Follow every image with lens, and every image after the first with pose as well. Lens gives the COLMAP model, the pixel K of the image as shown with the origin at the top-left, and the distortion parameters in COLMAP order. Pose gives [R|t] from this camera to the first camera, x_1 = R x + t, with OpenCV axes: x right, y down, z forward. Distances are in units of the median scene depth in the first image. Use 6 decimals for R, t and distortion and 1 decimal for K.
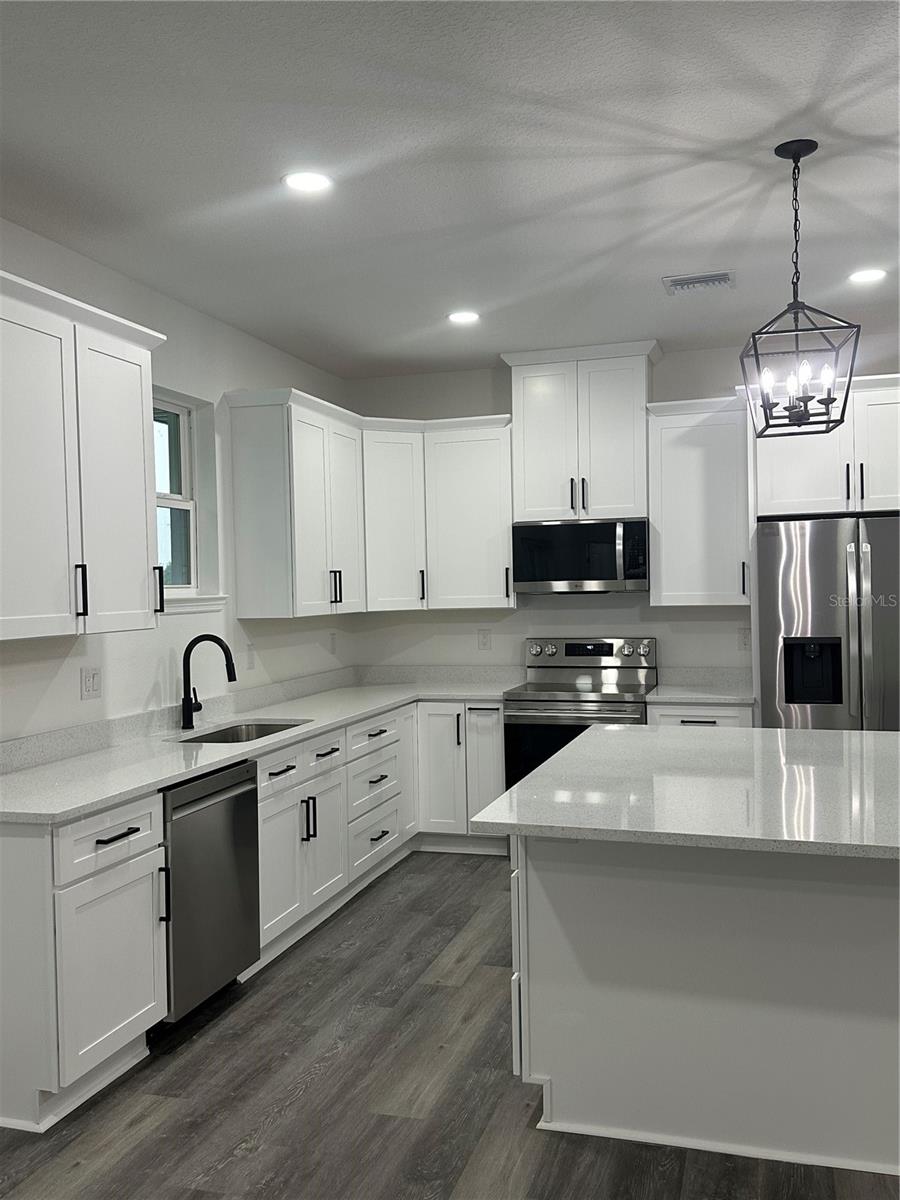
lens RADIAL K [[1052.9, 0, 450.0], [0, 1052.9, 600.0], [0, 0, 1]] dist [0.159709, -0.296739]
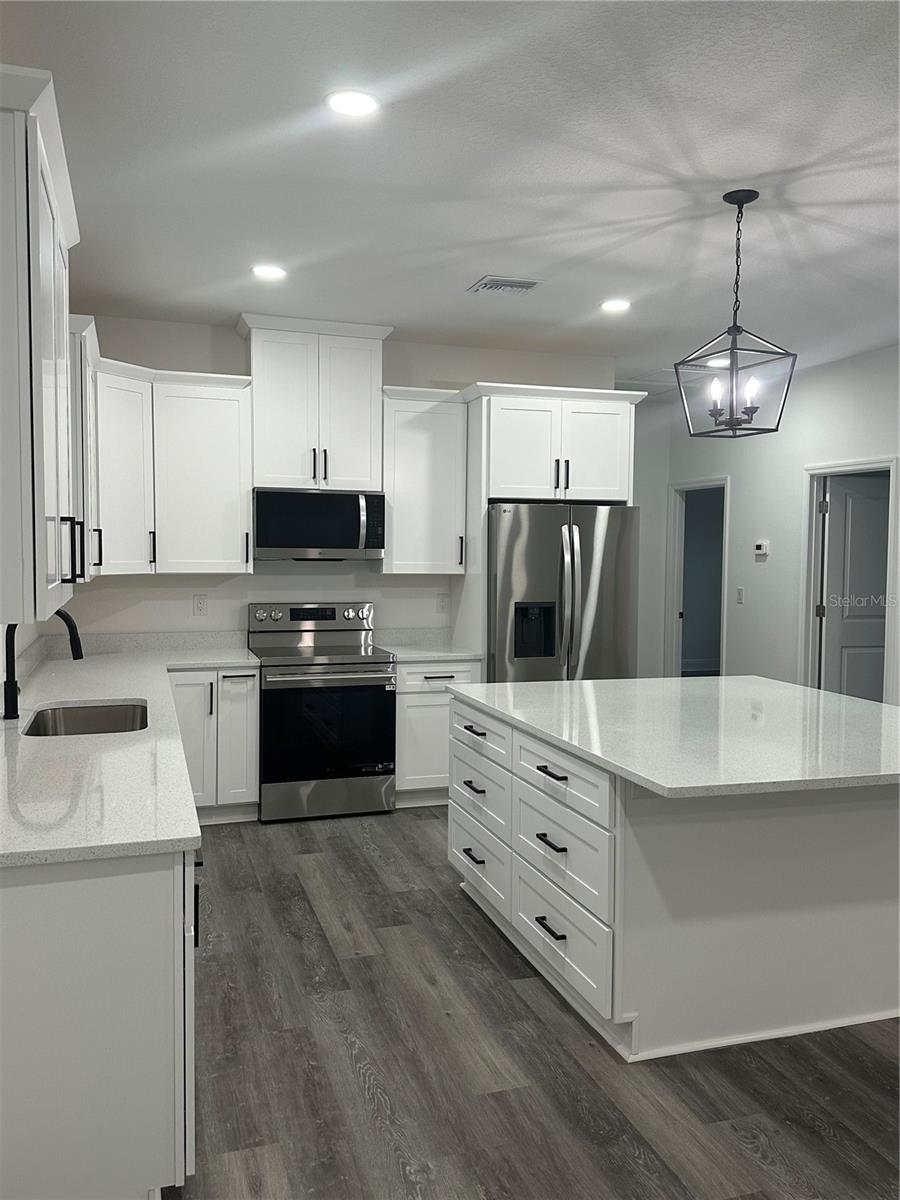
lens RADIAL K [[947.1, 0, 441.0], [0, 947.1, 596.9], [0, 0, 1]] dist [0.114654, -0.200892]
pose [[0.823877, -0.000585, 0.566768, -0.357350], [-0.019615, 0.999371, 0.029545, -0.000509], [-0.566429, -0.035459, 0.823348, 0.188273]]
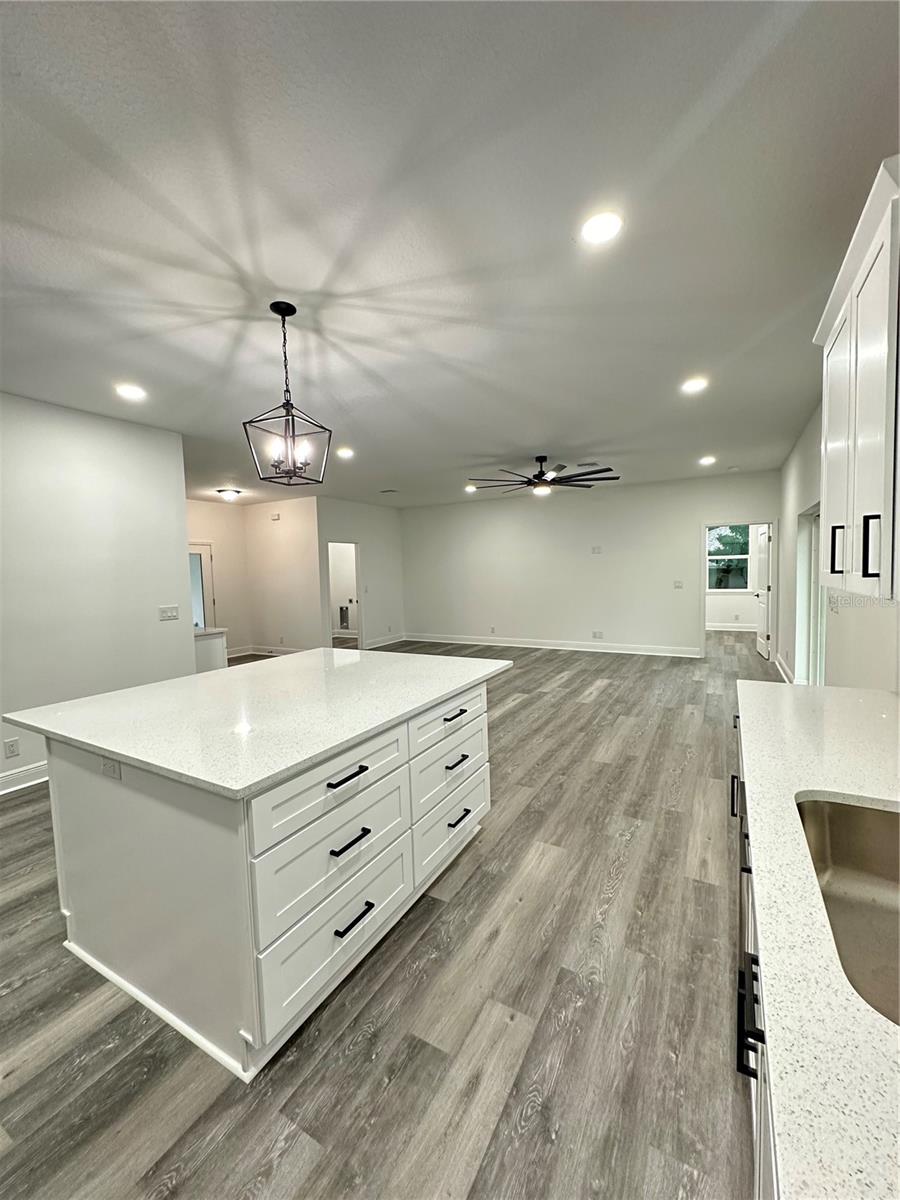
lens RADIAL K [[476.9, 0, 450.0], [0, 476.9, 600.0], [0, 0, 1]] dist [0.001612, 0.000443]
pose [[-0.972656, 0.034837, 0.229624, -0.050331], [0.051791, 0.996325, 0.068223, -0.008522], [-0.226404, 0.078250, -0.970885, 1.080651]]
